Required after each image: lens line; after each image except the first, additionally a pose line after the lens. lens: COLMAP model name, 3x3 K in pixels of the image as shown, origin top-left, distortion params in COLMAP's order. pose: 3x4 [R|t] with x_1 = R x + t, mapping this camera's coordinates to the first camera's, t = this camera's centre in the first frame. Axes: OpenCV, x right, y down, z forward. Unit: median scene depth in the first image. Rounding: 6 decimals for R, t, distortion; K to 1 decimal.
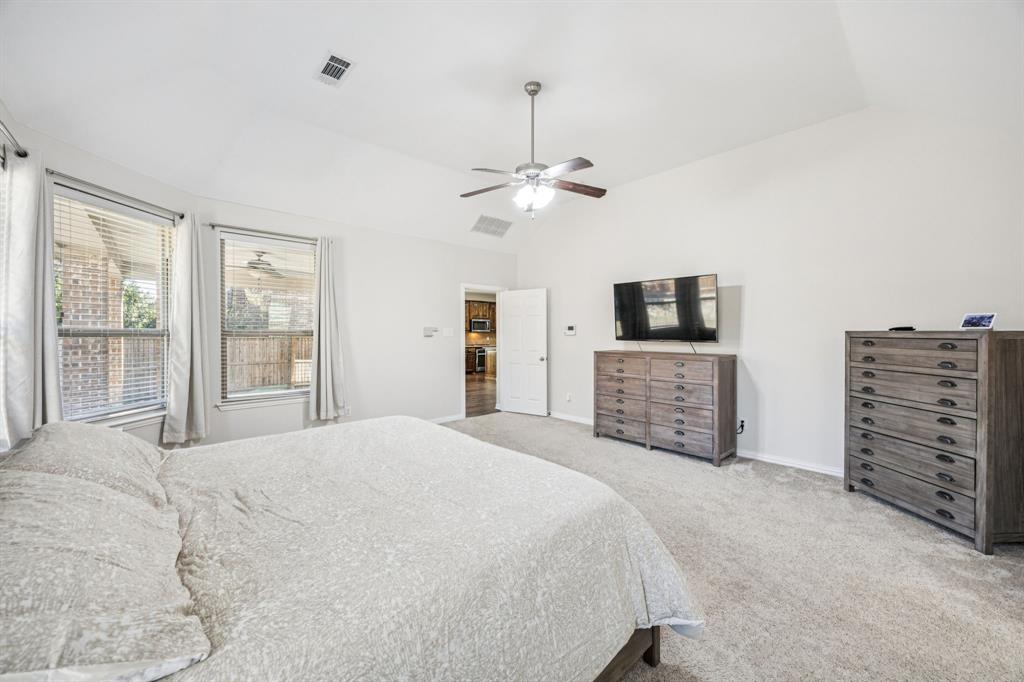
lens RADIAL K [[396.6, 0, 512.5], [0, 396.6, 333.1], [0, 0, 1]] dist [0.019583, 0.000603]
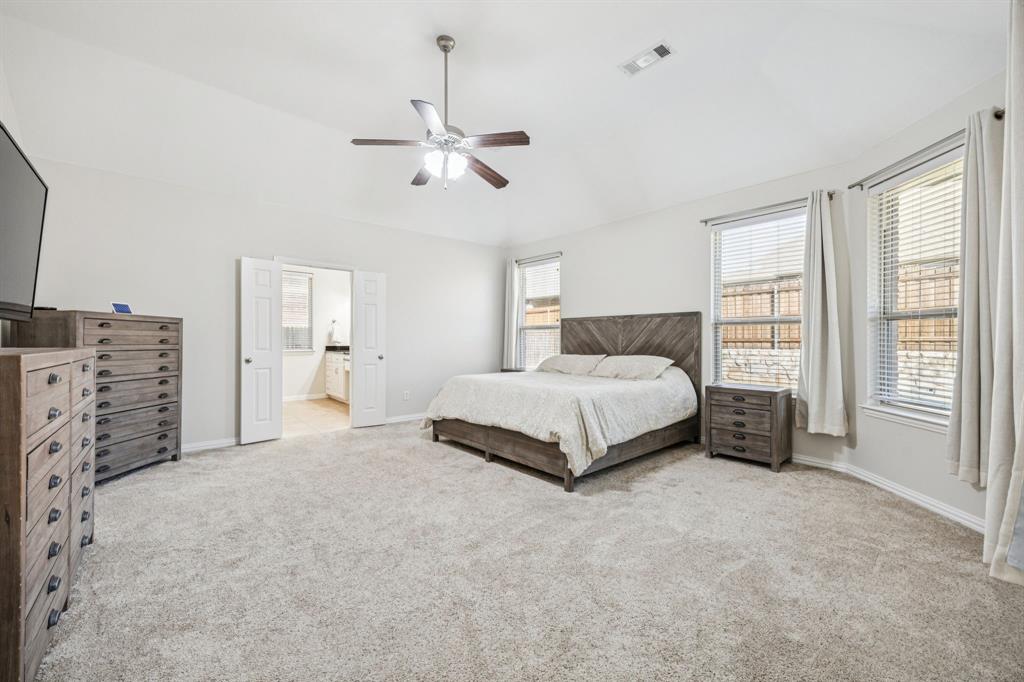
lens RADIAL K [[396.6, 0, 512.3], [0, 396.6, 341.0], [0, 0, 1]] dist [0.019583, 0.000603]
pose [[-0.999343, -0.001282, 0.036216, -0.149661], [-0.000956, 0.999959, 0.009029, 0.058962], [-0.036226, 0.008989, -0.999303, 2.138101]]
